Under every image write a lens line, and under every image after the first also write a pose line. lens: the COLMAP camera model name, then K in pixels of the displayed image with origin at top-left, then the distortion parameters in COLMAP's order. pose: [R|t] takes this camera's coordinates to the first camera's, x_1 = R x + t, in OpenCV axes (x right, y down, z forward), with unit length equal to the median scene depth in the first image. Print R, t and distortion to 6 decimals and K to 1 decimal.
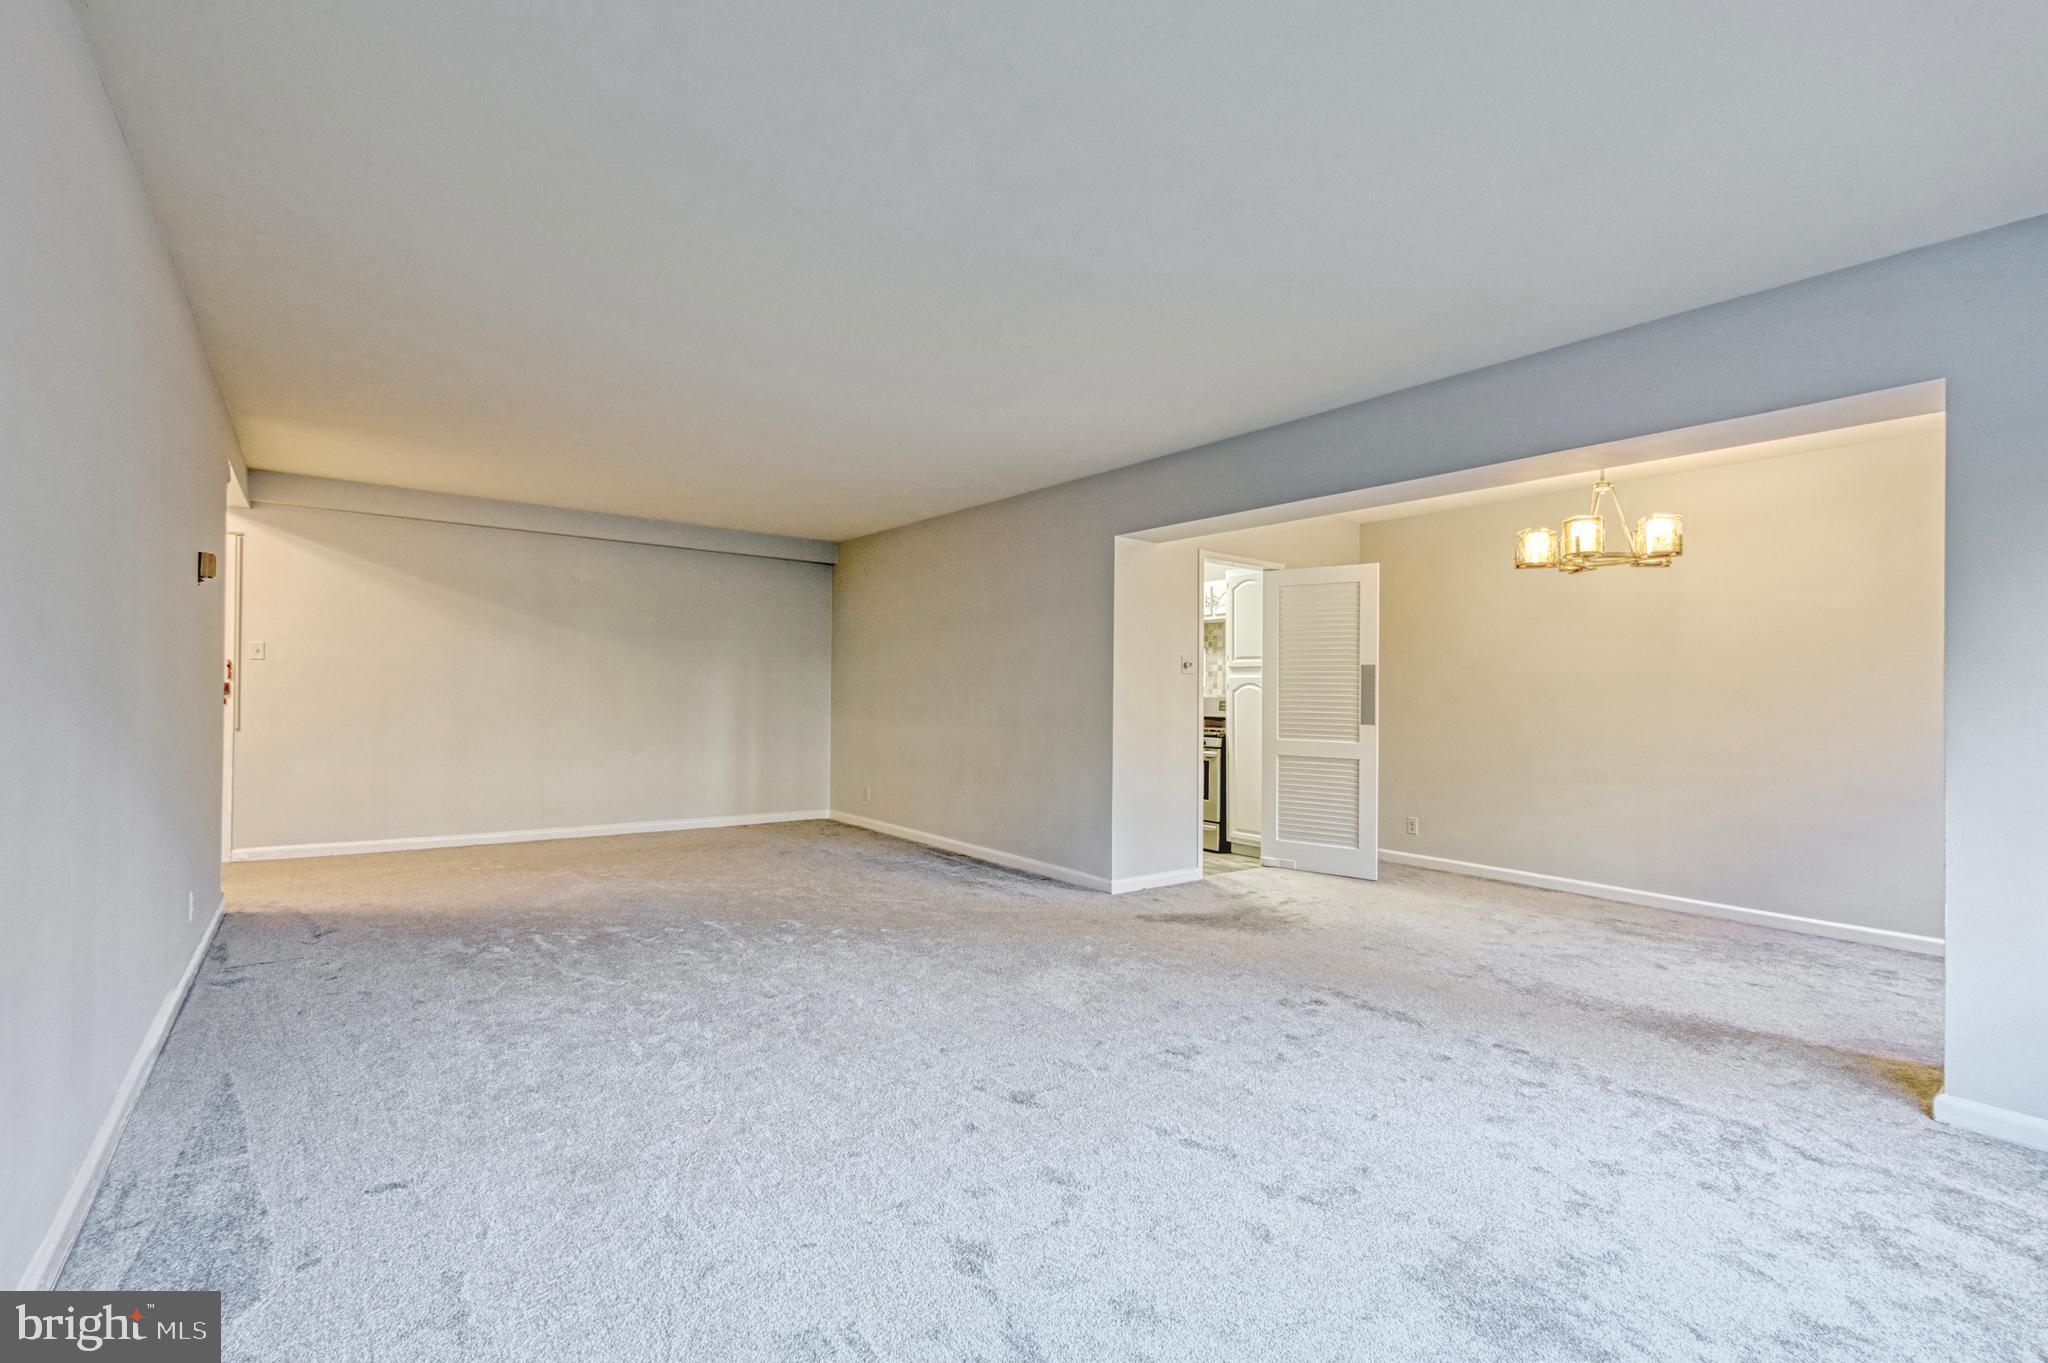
lens RADIAL K [[898.5, 0, 1003.2], [0, 898.5, 692.7], [0, 0, 1]] dist [0.009059, 0.000447]
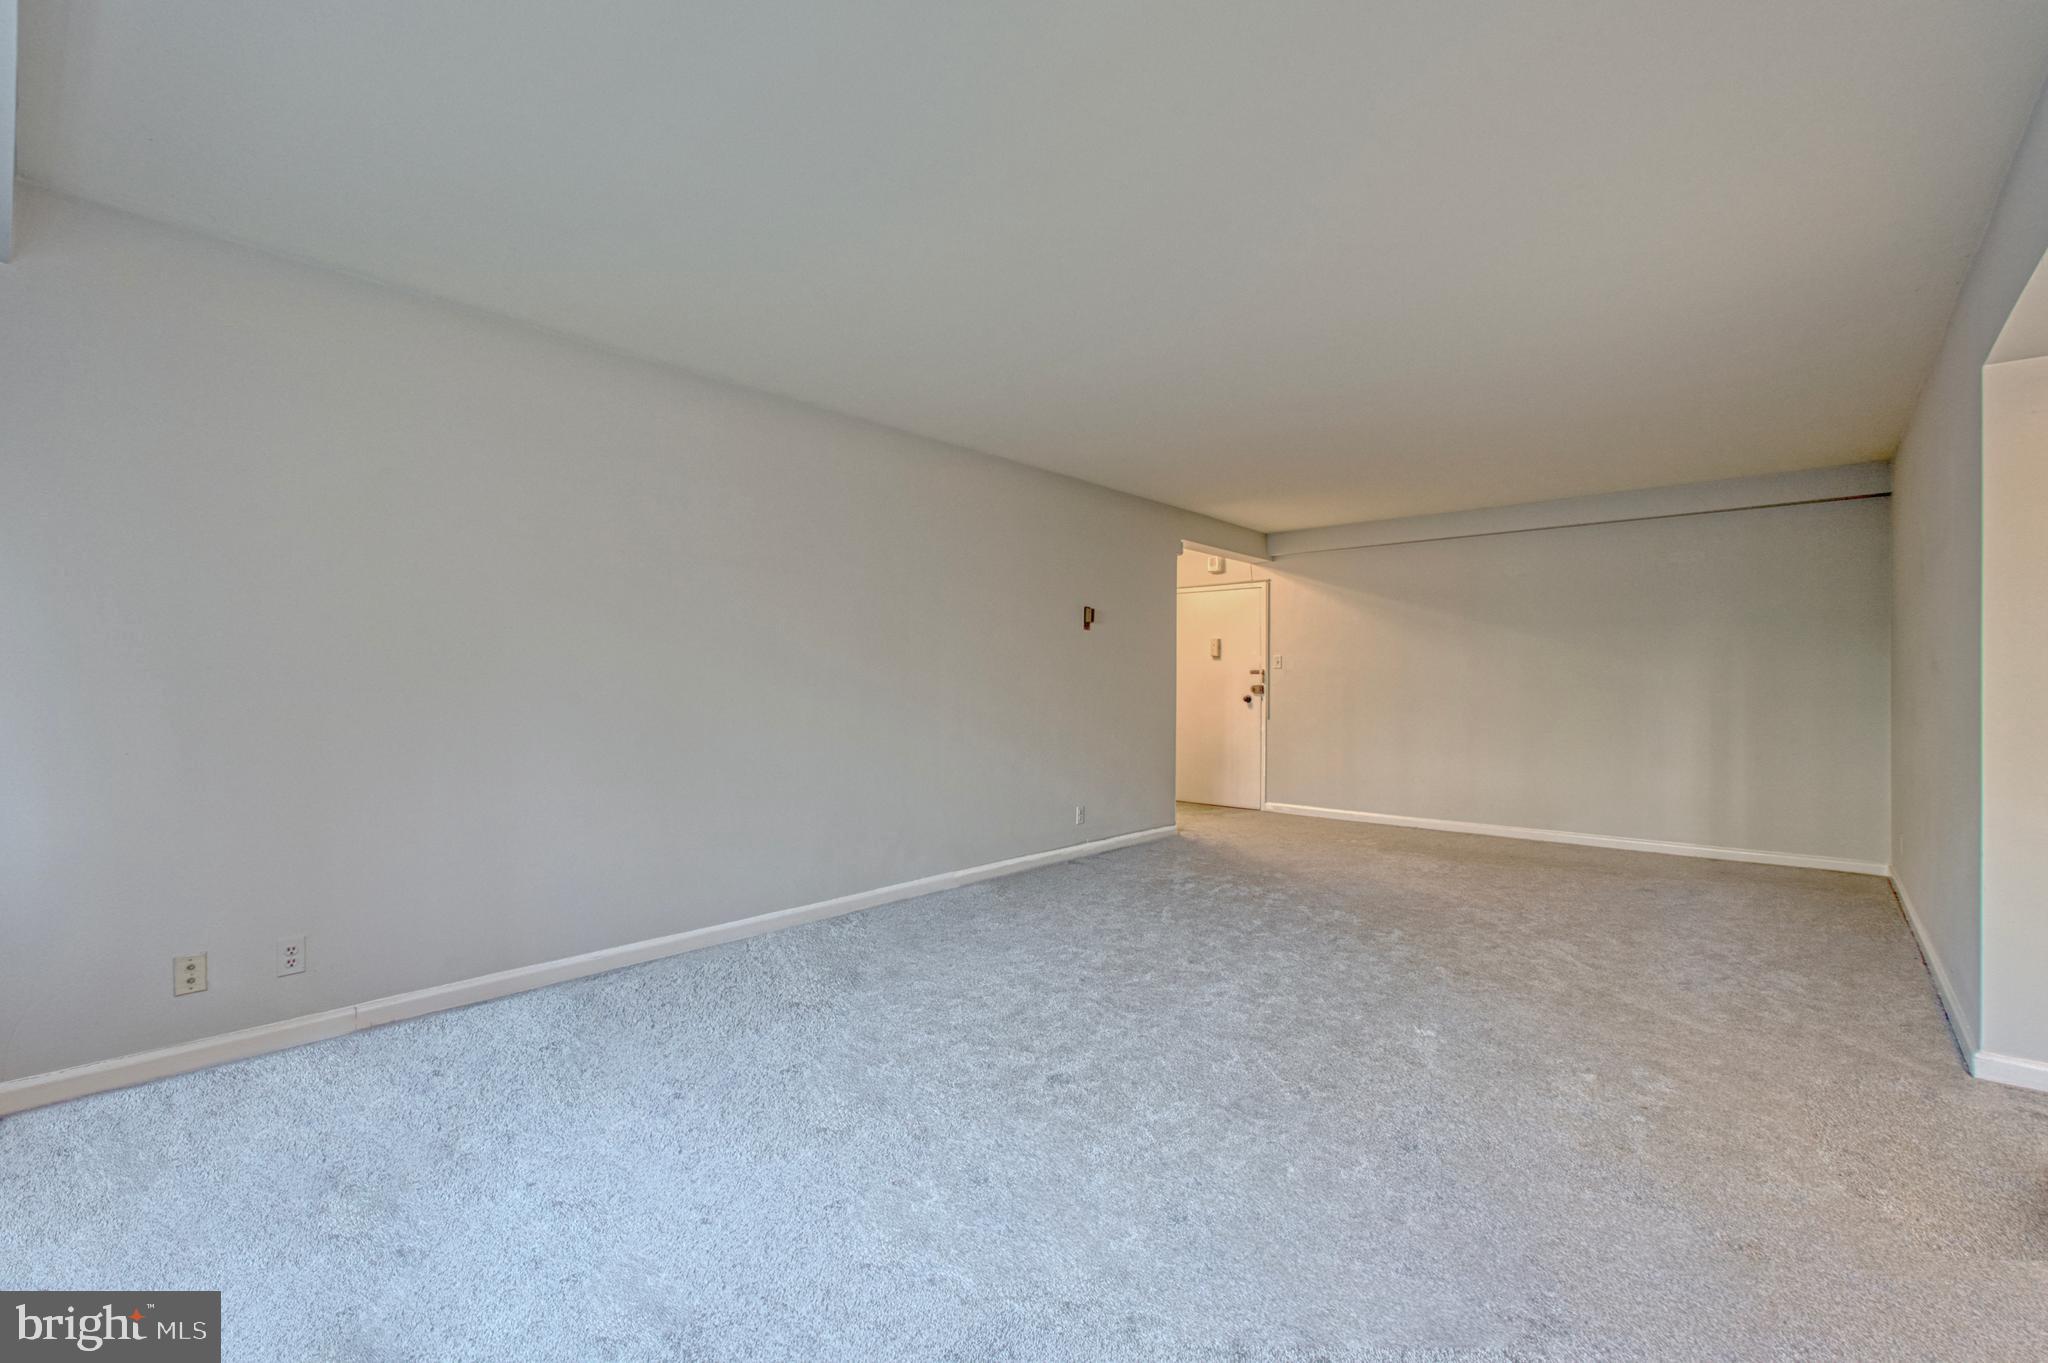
lens RADIAL K [[898.5, 0, 1028.3], [0, 898.5, 692.3], [0, 0, 1]] dist [0.009059, 0.000447]
pose [[0.217014, -0.006050, -0.976150, 0.615448], [0.005702, 0.999972, -0.004931, 0.006565], [0.976152, -0.004496, 0.217042, 0.441814]]
